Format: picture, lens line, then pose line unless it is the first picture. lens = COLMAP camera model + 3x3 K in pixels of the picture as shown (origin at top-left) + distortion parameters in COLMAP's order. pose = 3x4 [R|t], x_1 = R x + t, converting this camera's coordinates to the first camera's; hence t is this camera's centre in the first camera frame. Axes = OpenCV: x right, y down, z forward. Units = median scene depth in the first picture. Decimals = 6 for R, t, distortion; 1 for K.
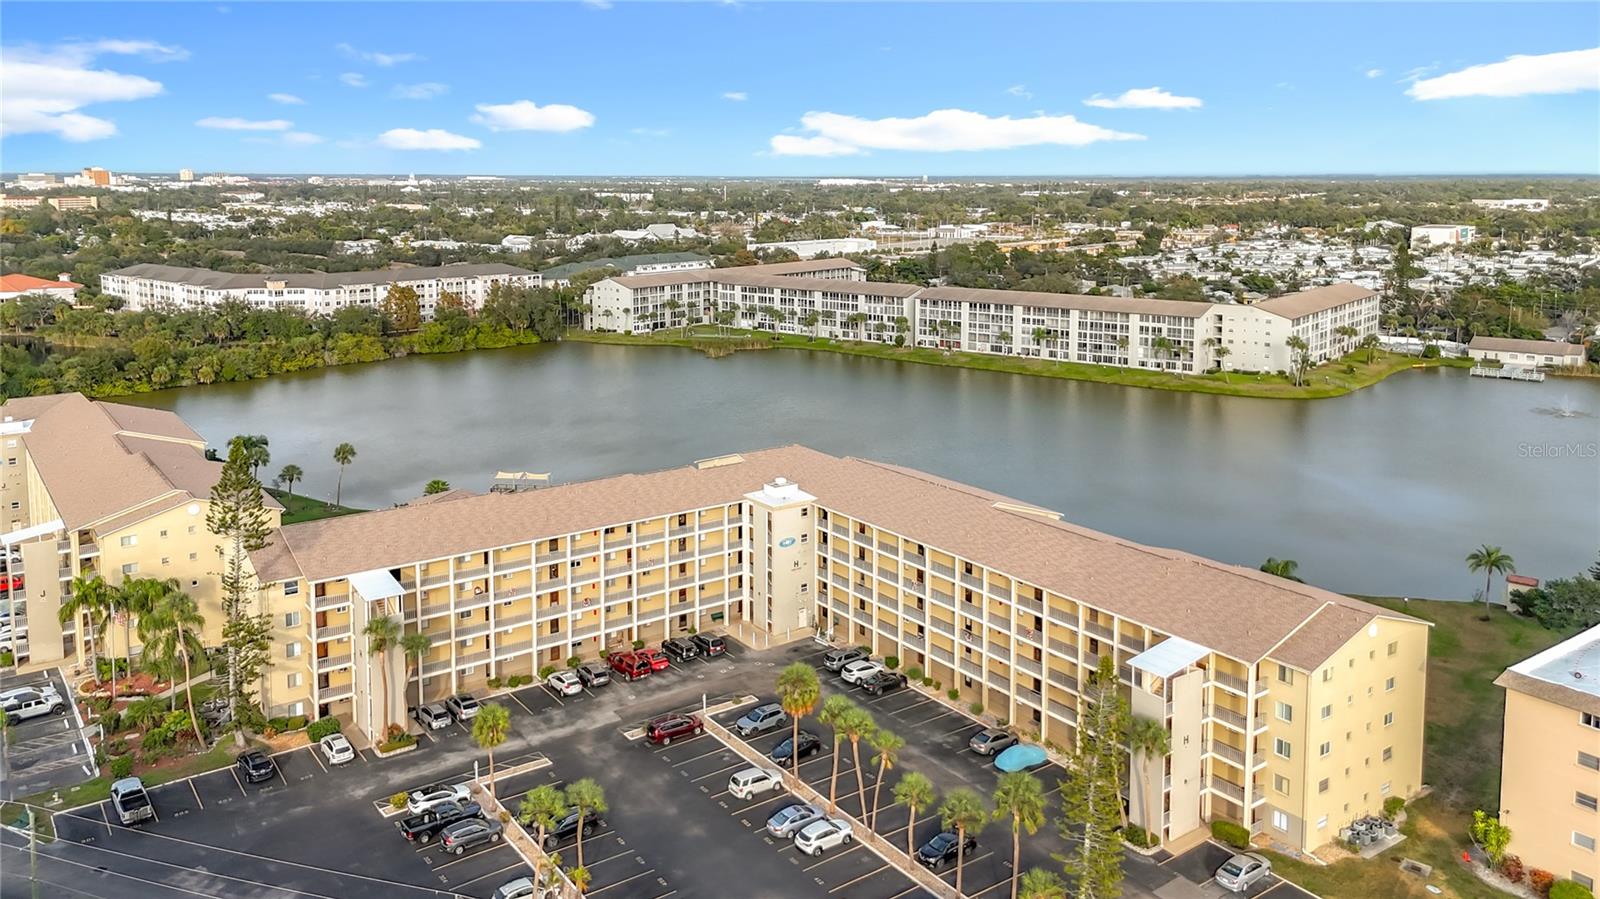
lens RADIAL K [[1182.5, 0, 804.1], [0, 1182.5, 337.7], [0, 0, 1]] dist [0.005721, -0.003363]
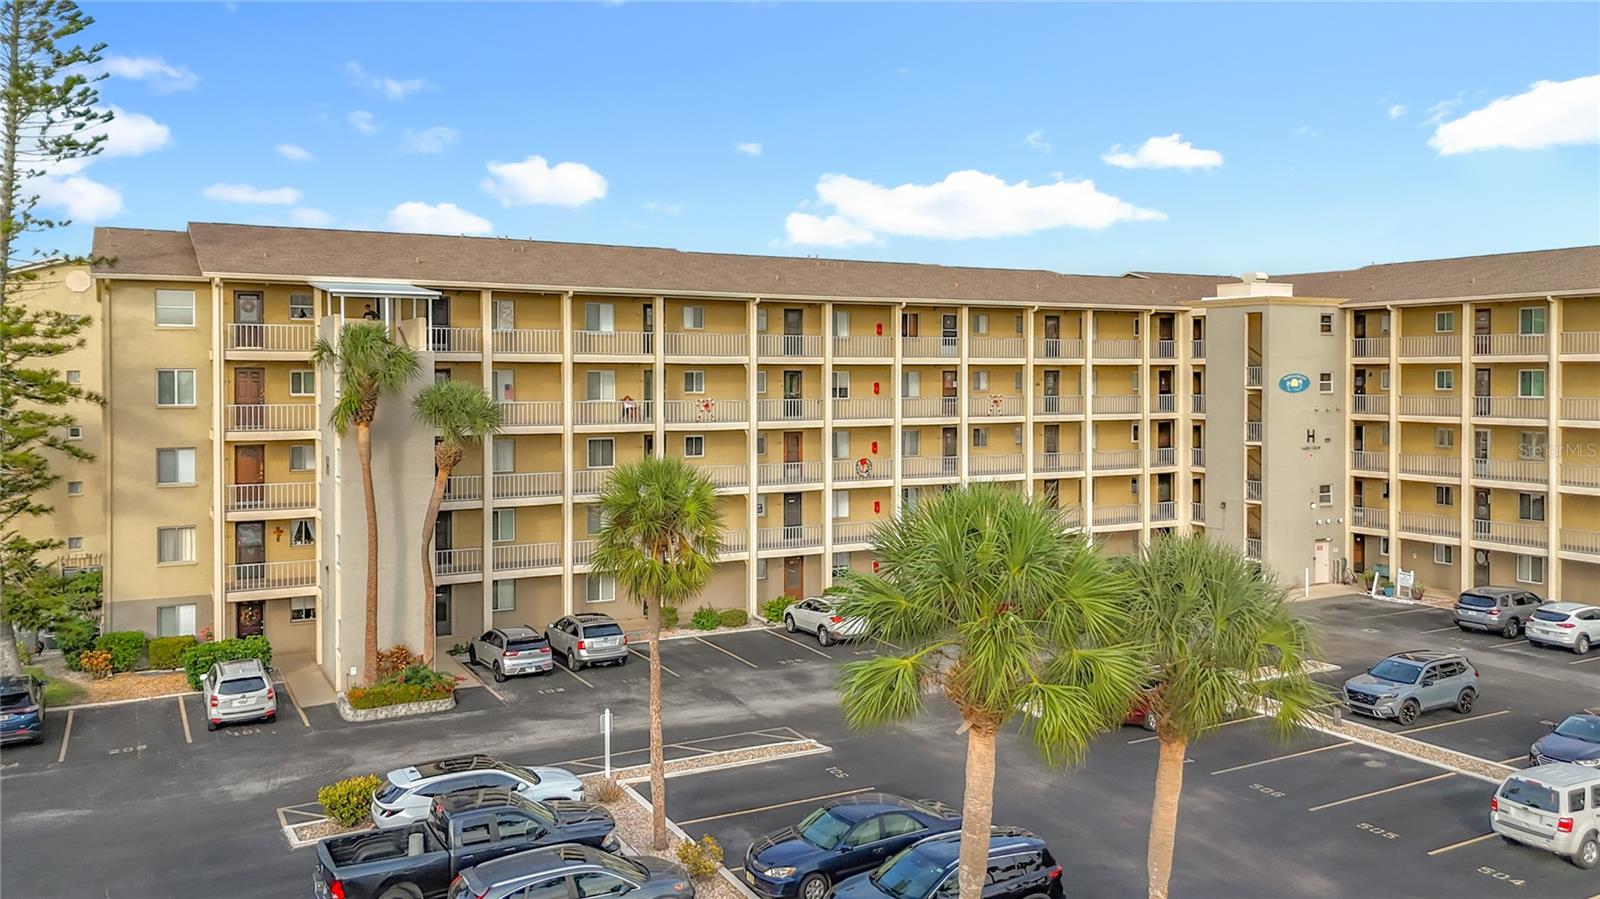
lens RADIAL K [[1211.3, 0, 819.2], [0, 1211.3, 393.1], [0, 0, 1]] dist [0.062066, -0.088137]
pose [[0.992336, 0.008628, -0.123271, -0.164878], [-0.023658, 0.992371, -0.120996, 0.284608], [0.121286, 0.122986, 0.984969, 0.613484]]
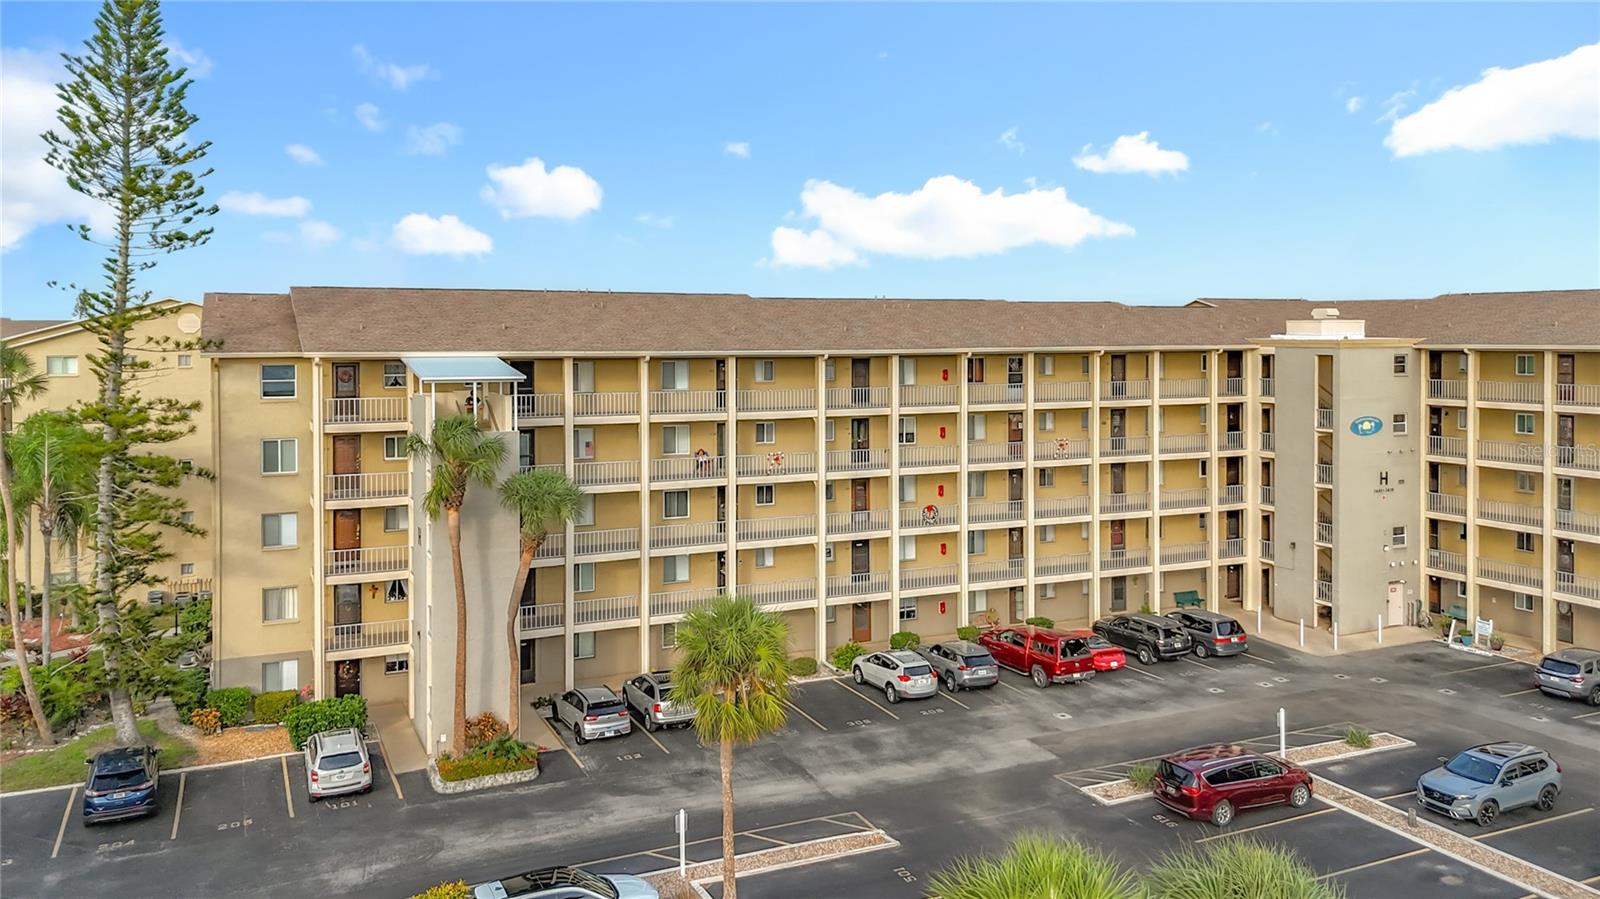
lens RADIAL K [[1179.6, 0, 806.1], [0, 1179.6, 363.5], [0, 0, 1]] dist [0.065926, -0.062001]
pose [[0.981666, 0.008115, -0.190434, -0.165140], [-0.029735, 0.993381, -0.110952, 0.246584], [0.188273, 0.114581, 0.975410, 0.609158]]
